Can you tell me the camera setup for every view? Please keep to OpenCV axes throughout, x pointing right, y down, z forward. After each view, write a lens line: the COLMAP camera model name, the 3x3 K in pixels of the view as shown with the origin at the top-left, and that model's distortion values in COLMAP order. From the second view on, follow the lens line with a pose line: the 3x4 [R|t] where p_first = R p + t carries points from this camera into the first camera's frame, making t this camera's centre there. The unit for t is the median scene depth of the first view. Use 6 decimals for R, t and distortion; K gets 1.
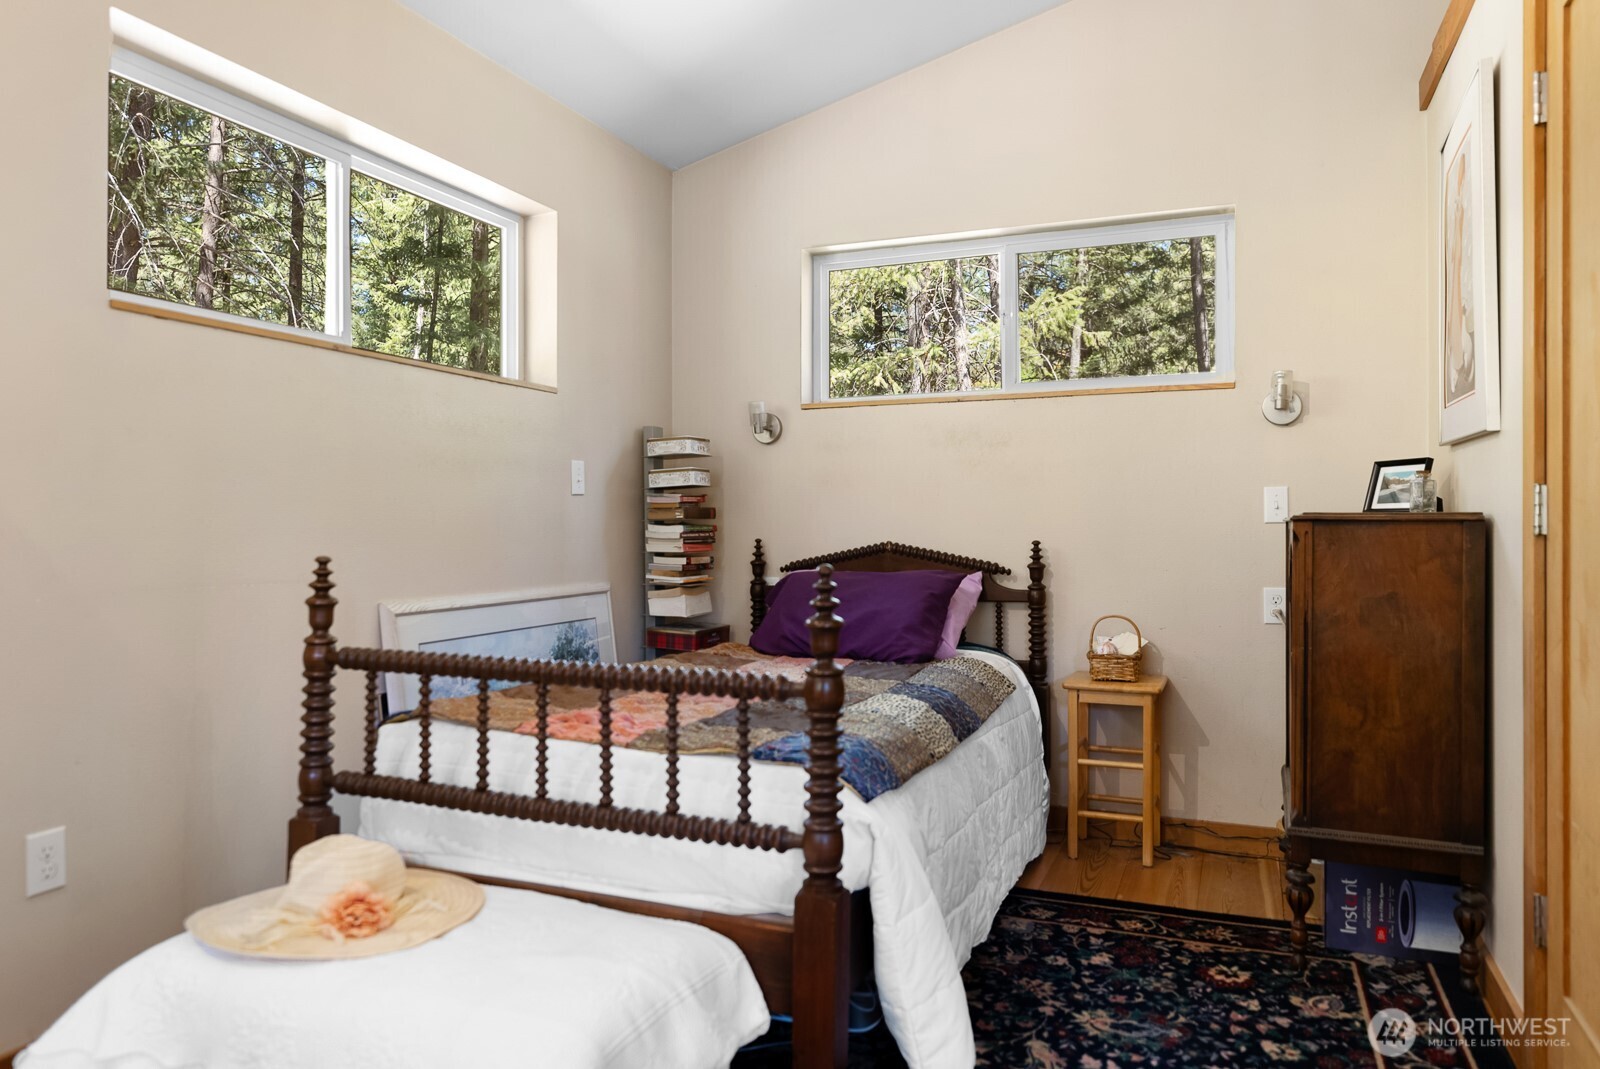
lens RADIAL K [[1075.2, 0, 821.9], [0, 1075.2, 529.9], [0, 0, 1]] dist [0.006672, -0.001218]
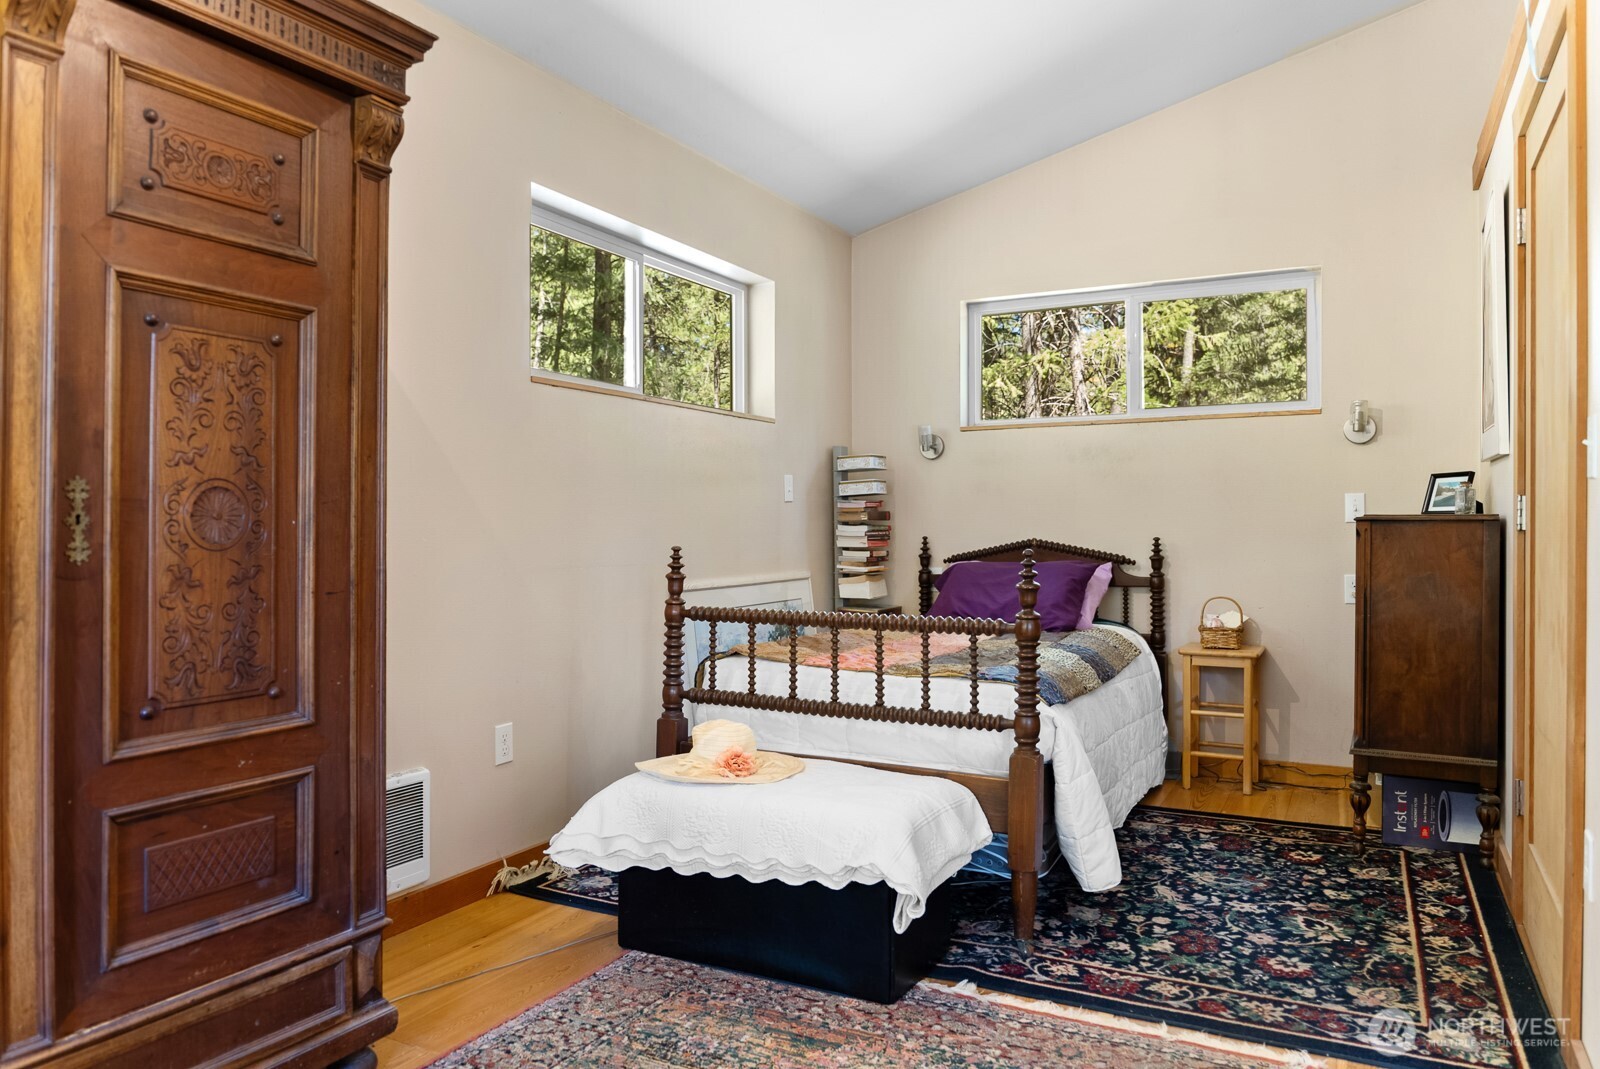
lens RADIAL K [[1083.4, 0, 824.9], [0, 1083.4, 541.3], [0, 0, 1]] dist [-0.003250, -0.001529]
pose [[0.995806, -0.001154, -0.091486, -0.098100], [0.002034, 0.999953, 0.009522, 0.002975], [0.091470, -0.009668, 0.995761, -0.405251]]
